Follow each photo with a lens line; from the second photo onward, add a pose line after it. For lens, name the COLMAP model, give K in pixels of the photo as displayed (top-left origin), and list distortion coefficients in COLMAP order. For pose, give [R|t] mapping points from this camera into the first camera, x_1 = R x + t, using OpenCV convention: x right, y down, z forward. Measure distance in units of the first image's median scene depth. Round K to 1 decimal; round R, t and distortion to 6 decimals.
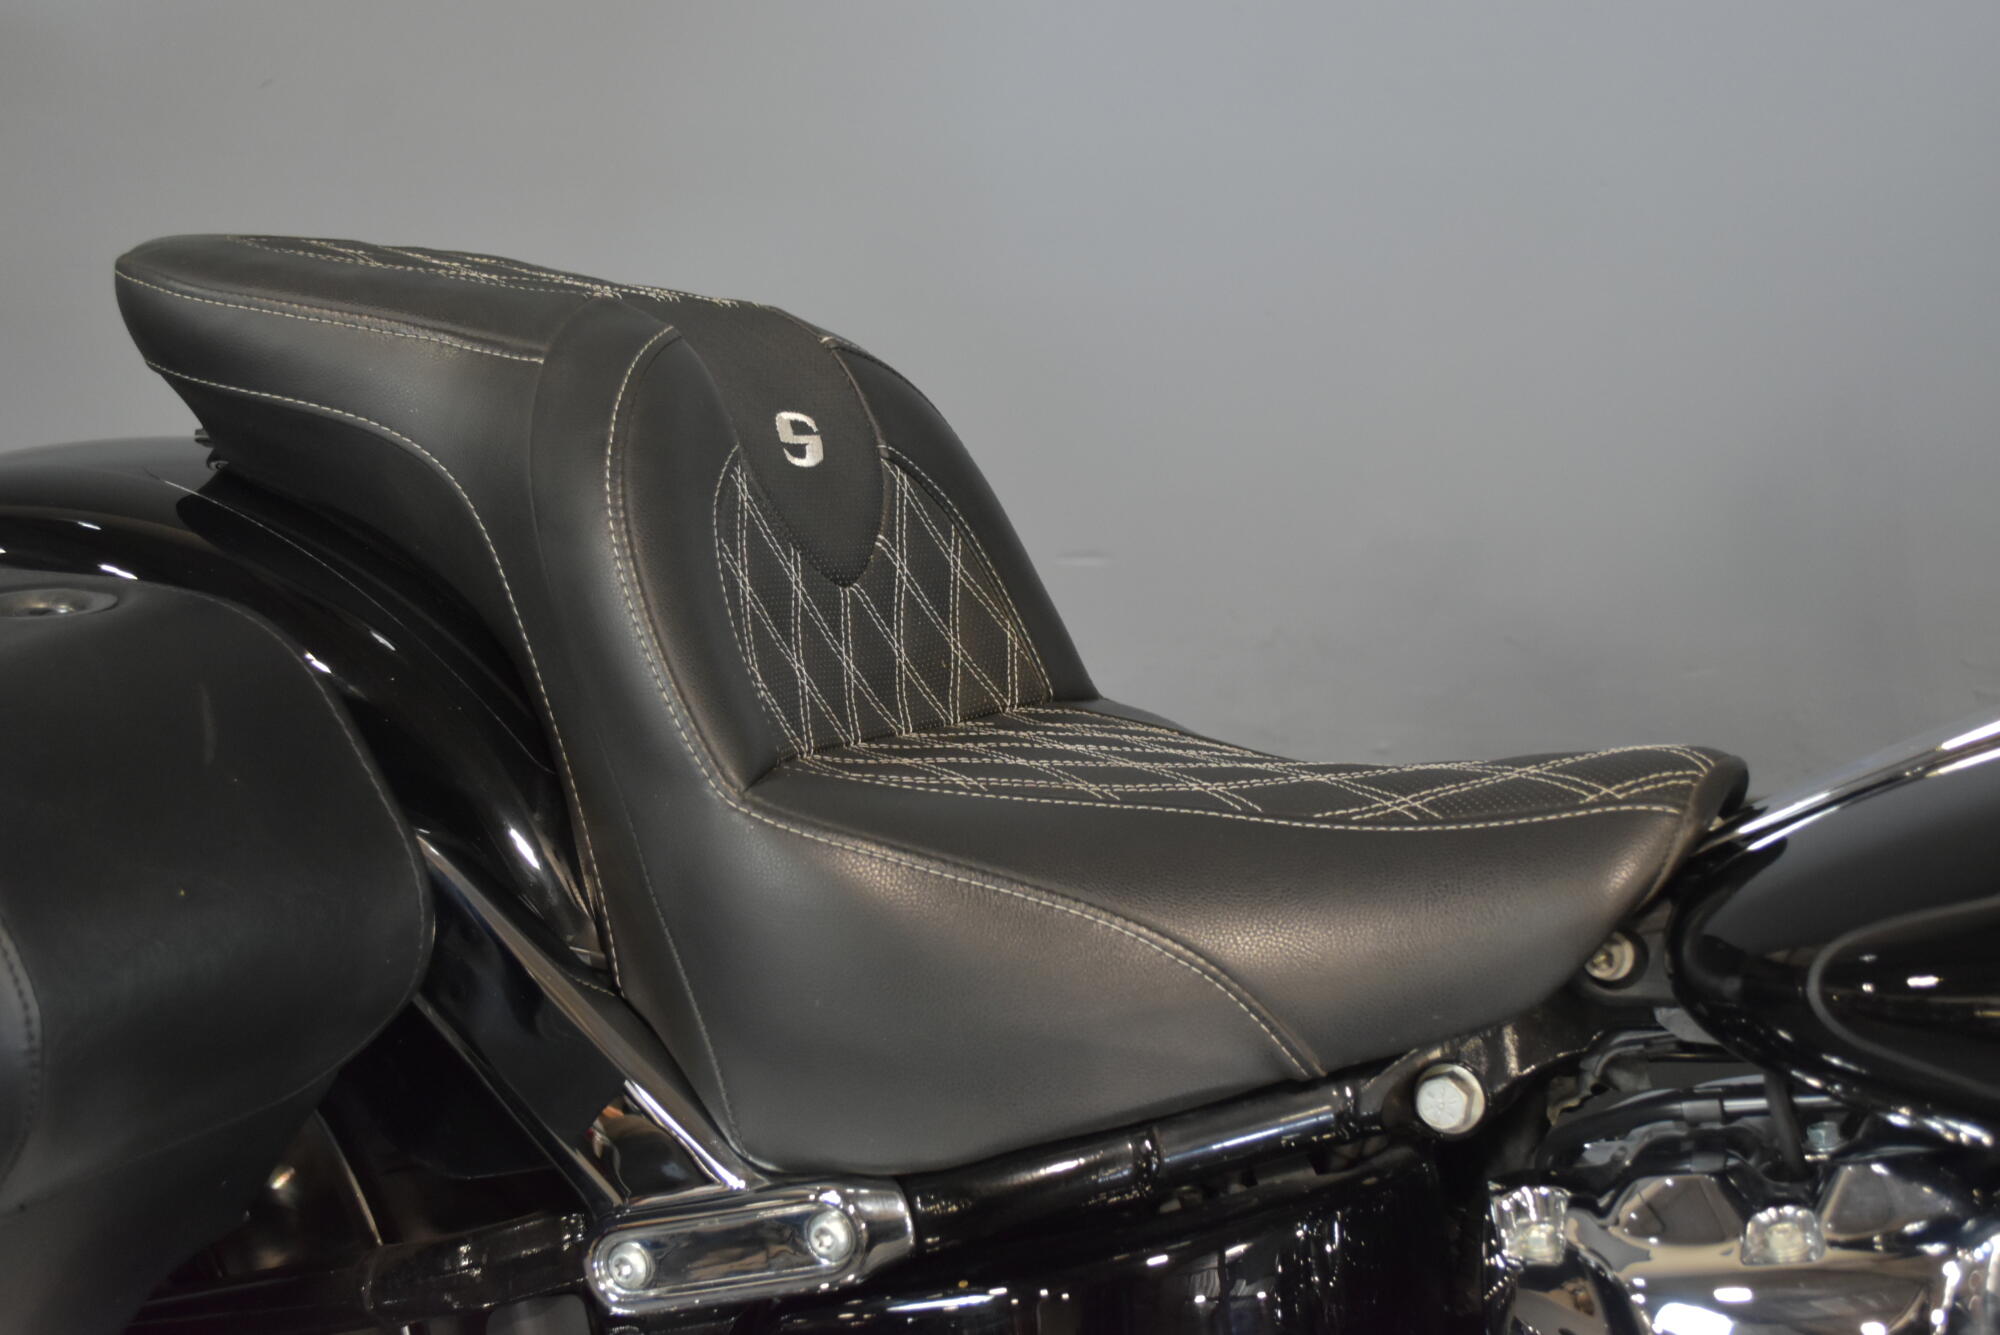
lens RADIAL K [[2679.7, 0, 1000.0], [0, 2679.7, 667.5], [0, 0, 1]] dist [-0.017132, 0.000395]
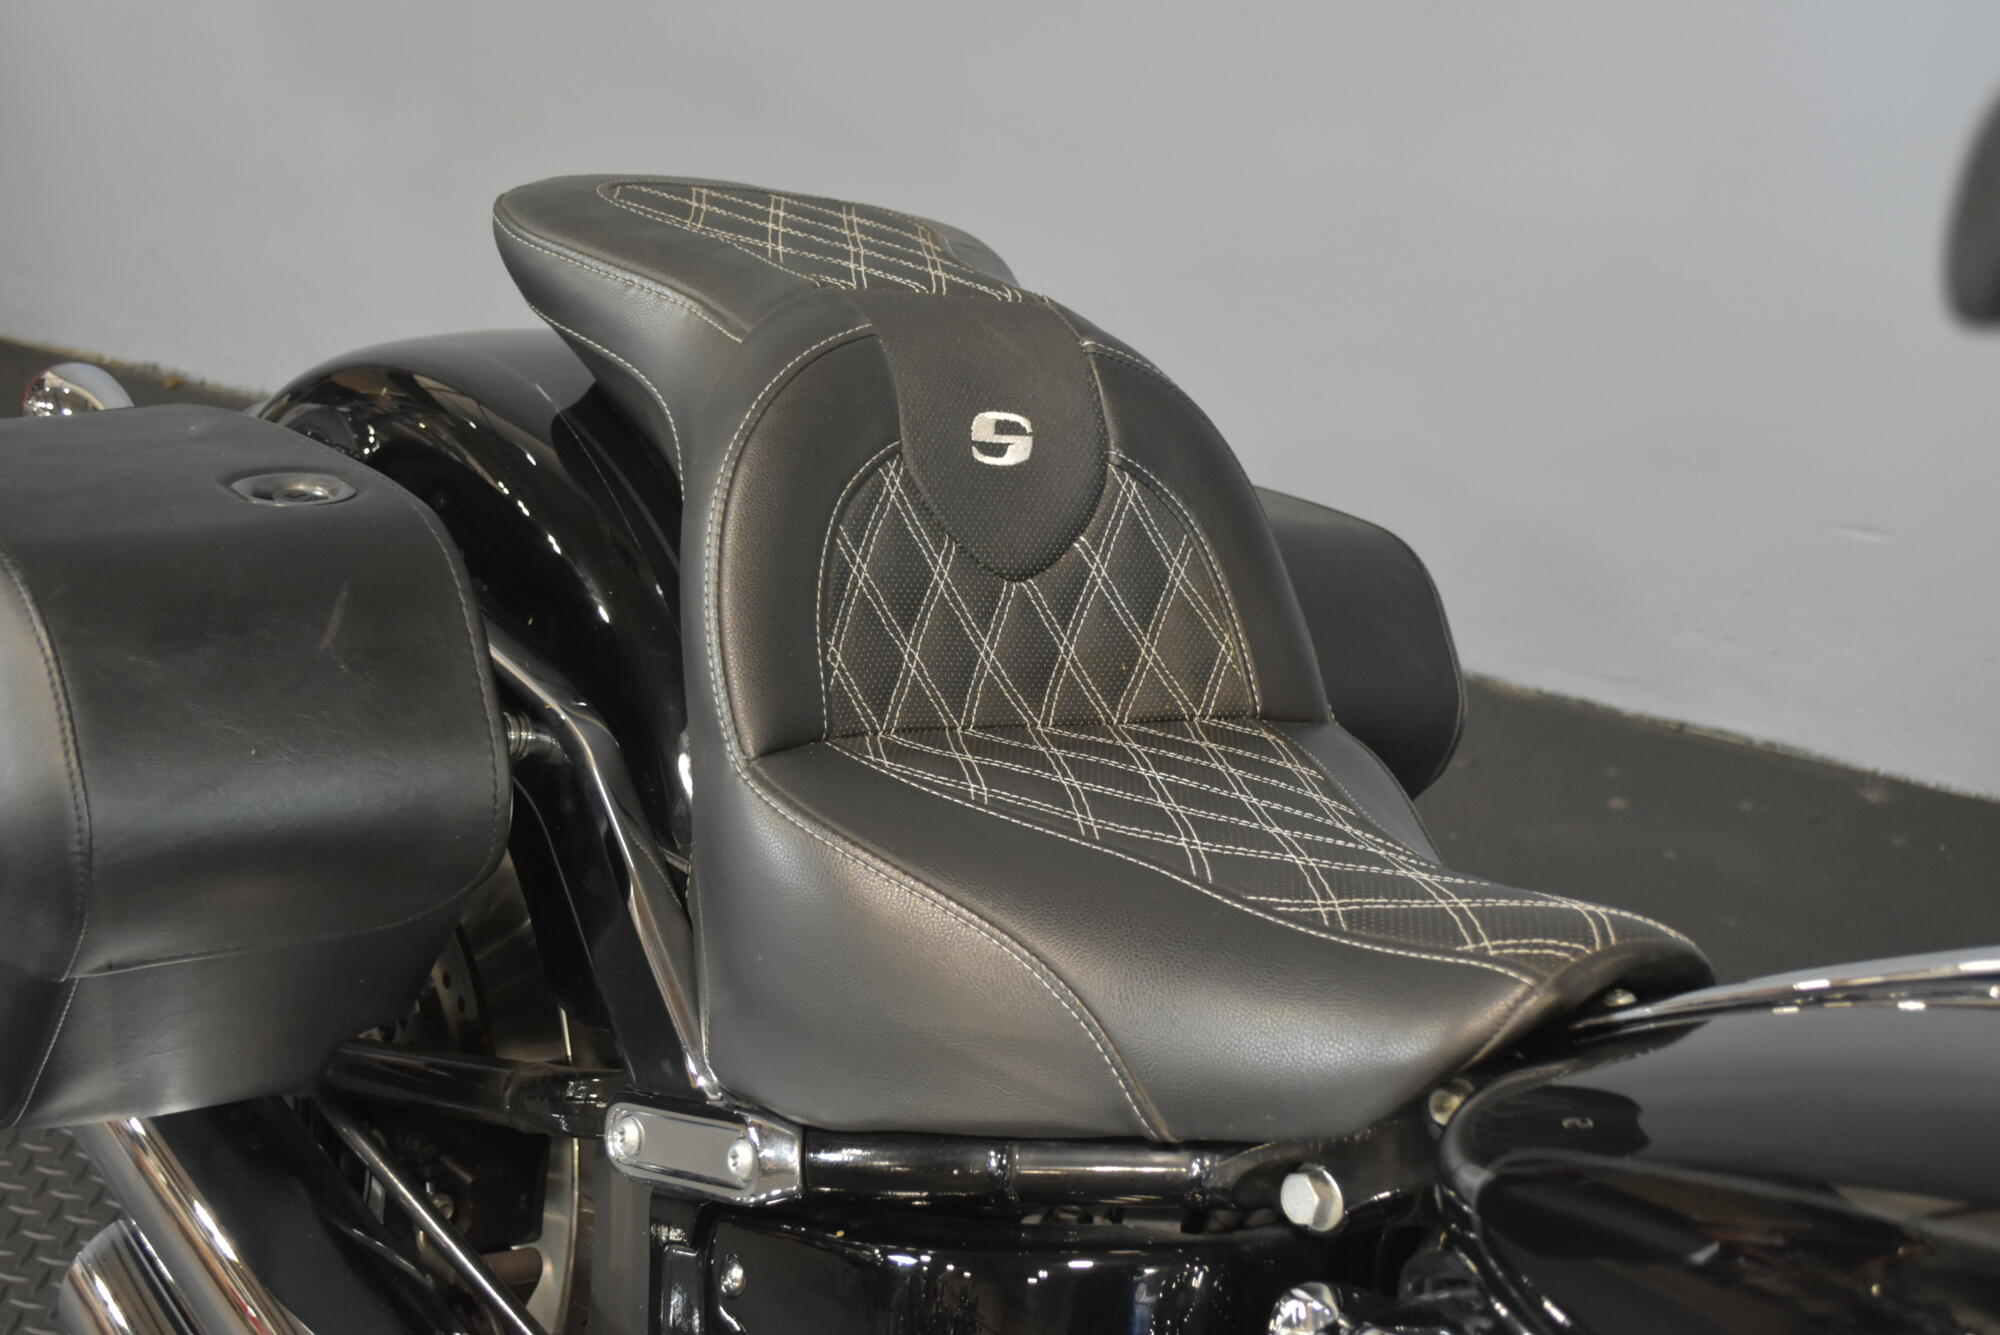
lens RADIAL K [[2679.7, 0, 1000.0], [0, 2679.7, 667.5], [0, 0, 1]] dist [-0.017132, 0.000395]
pose [[0.888667, 0.197604, -0.413792, 0.395404], [-0.166761, 0.979866, 0.109791, -0.115347], [0.427155, -0.028563, 0.903727, 0.024677]]
